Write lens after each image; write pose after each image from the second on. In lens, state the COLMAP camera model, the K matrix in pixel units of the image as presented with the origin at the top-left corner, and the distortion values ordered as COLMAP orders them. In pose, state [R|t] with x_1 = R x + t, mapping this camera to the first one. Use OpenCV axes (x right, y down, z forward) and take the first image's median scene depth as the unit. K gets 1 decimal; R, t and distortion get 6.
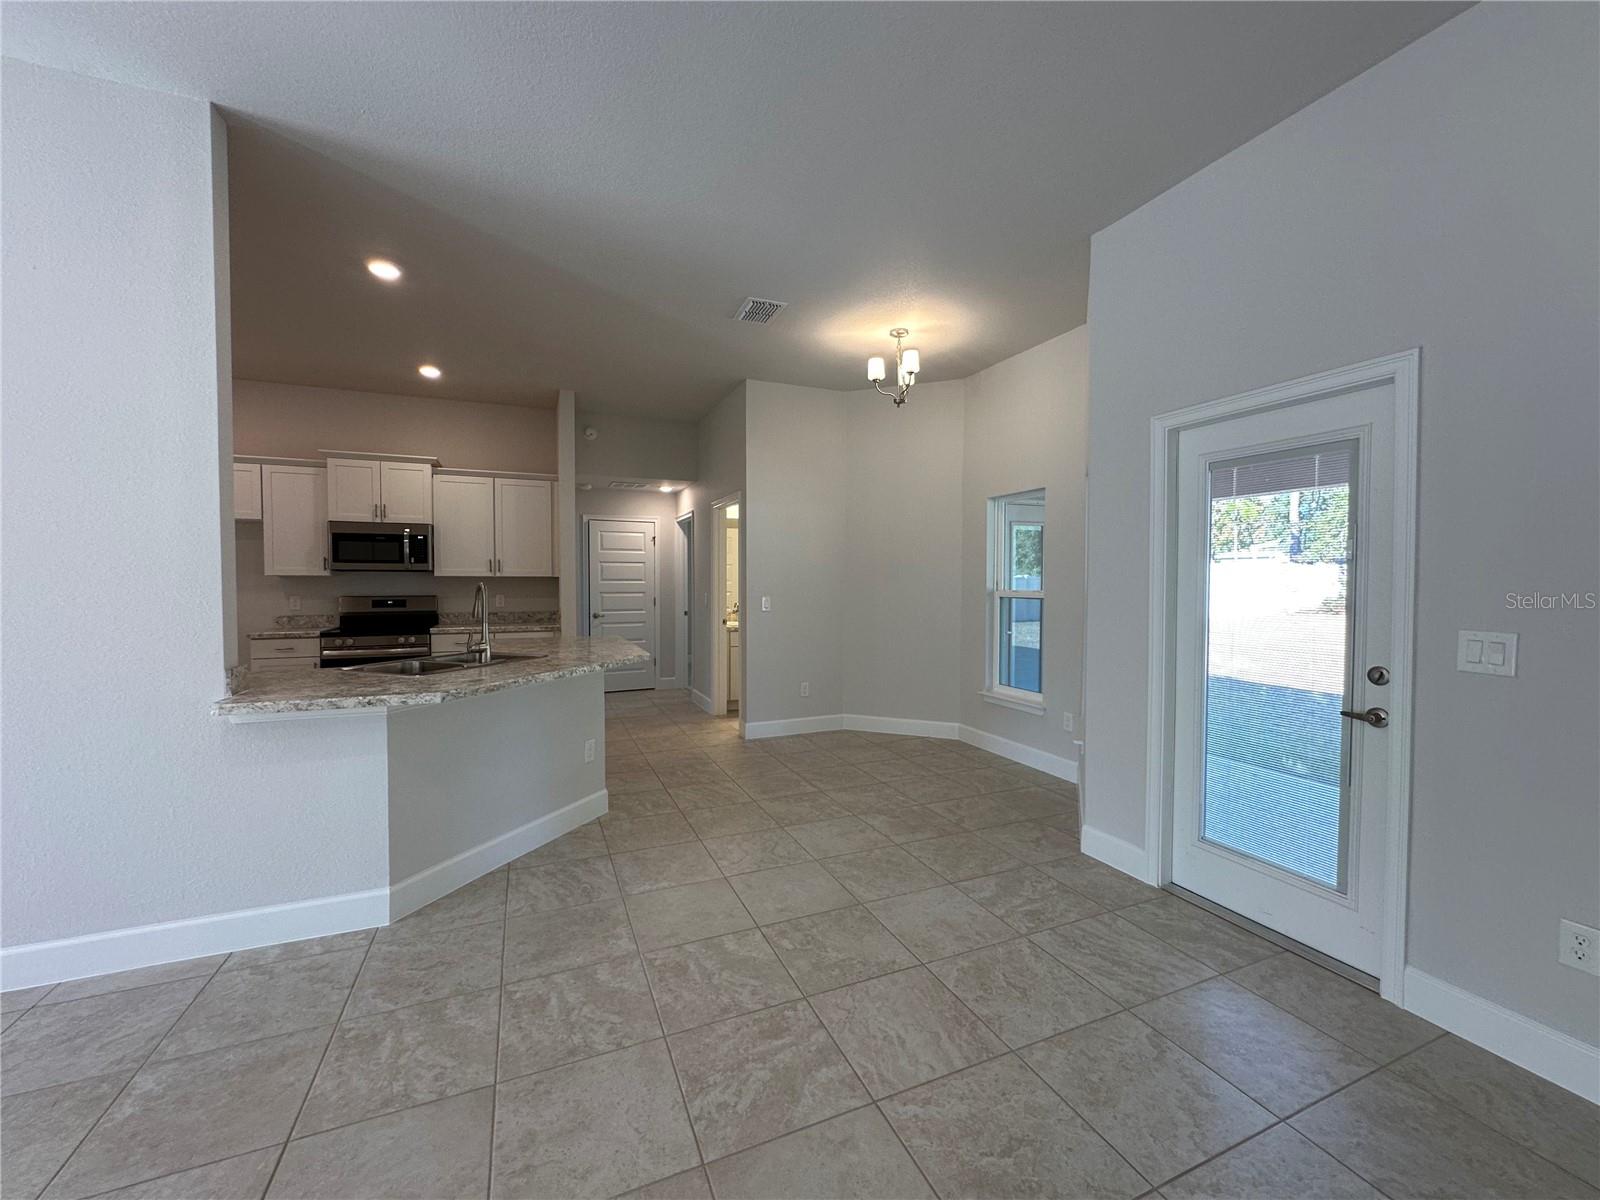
lens RADIAL K [[639.9, 0, 800.9], [0, 639.9, 598.5], [0, 0, 1]] dist [-0.003085, 0.000372]
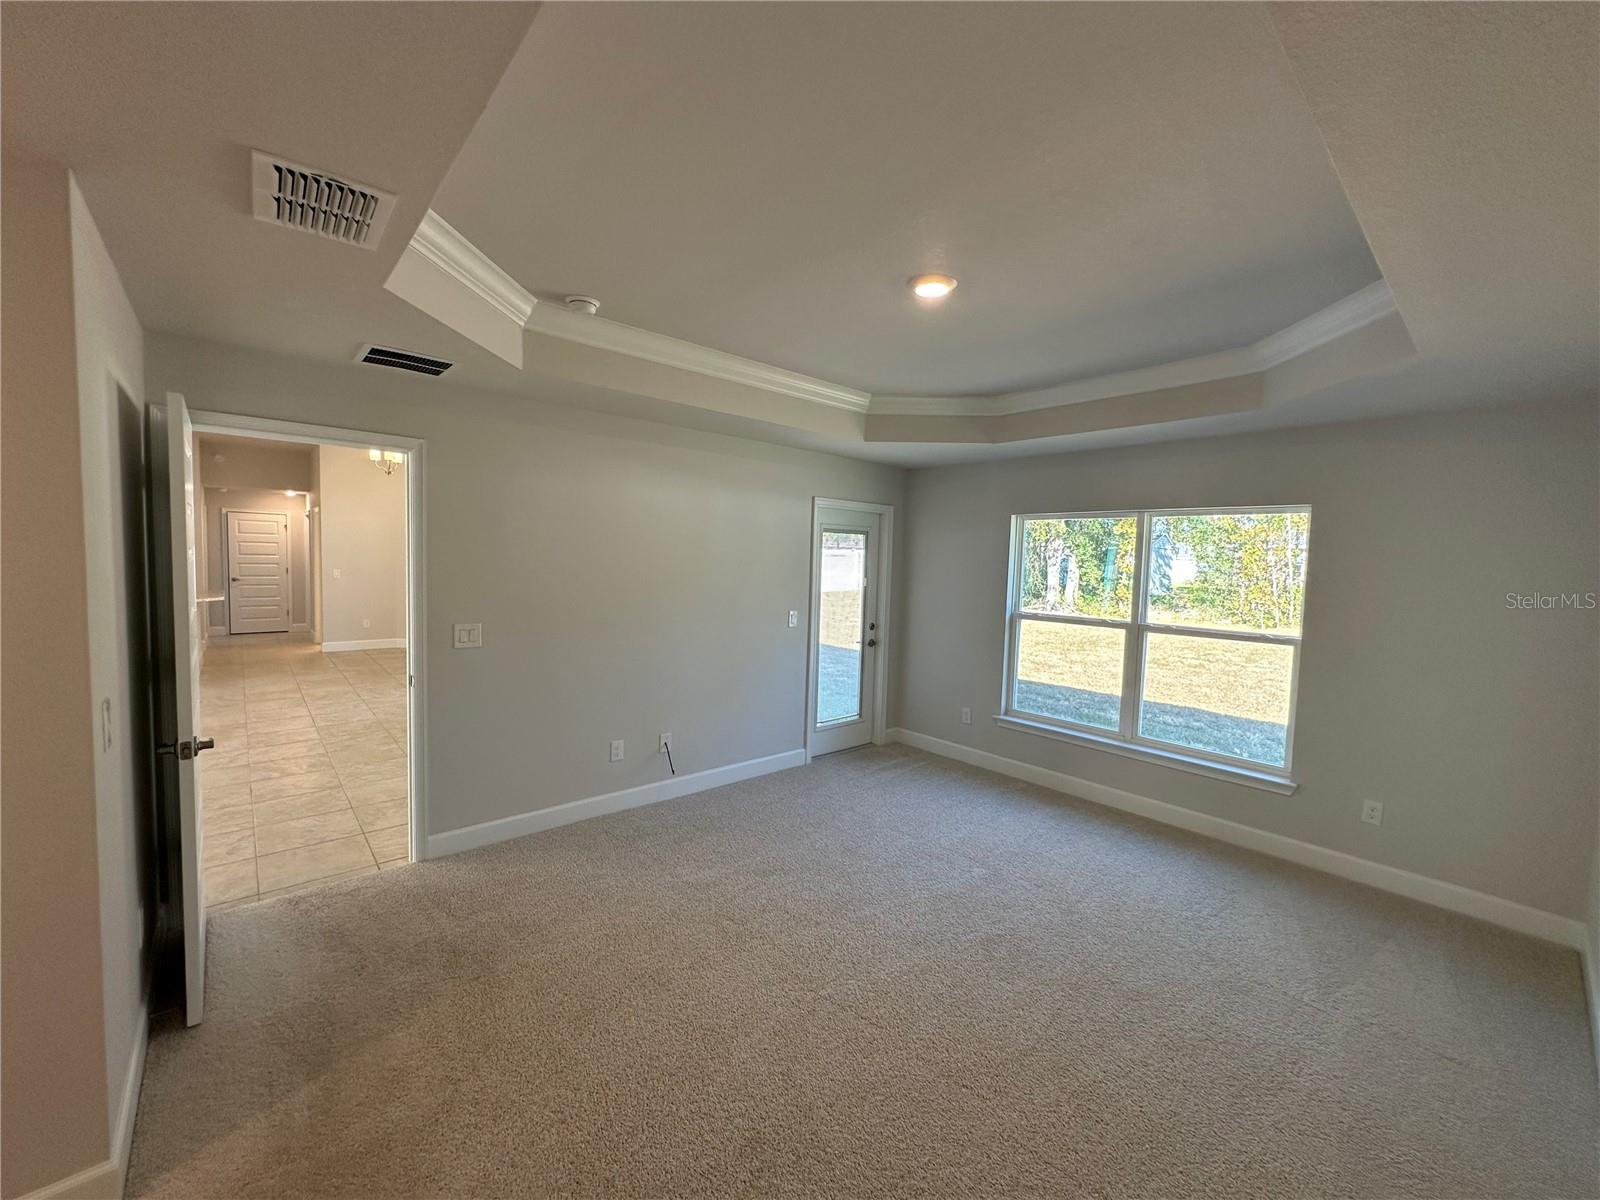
lens RADIAL K [[639.9, 0, 800.9], [0, 639.9, 598.5], [0, 0, 1]] dist [-0.003085, 0.000372]
pose [[0.949519, 0.007912, 0.313609, 0.592248], [-0.021023, 0.999039, 0.038447, -0.016806], [-0.313004, -0.043099, 0.948774, -1.020164]]
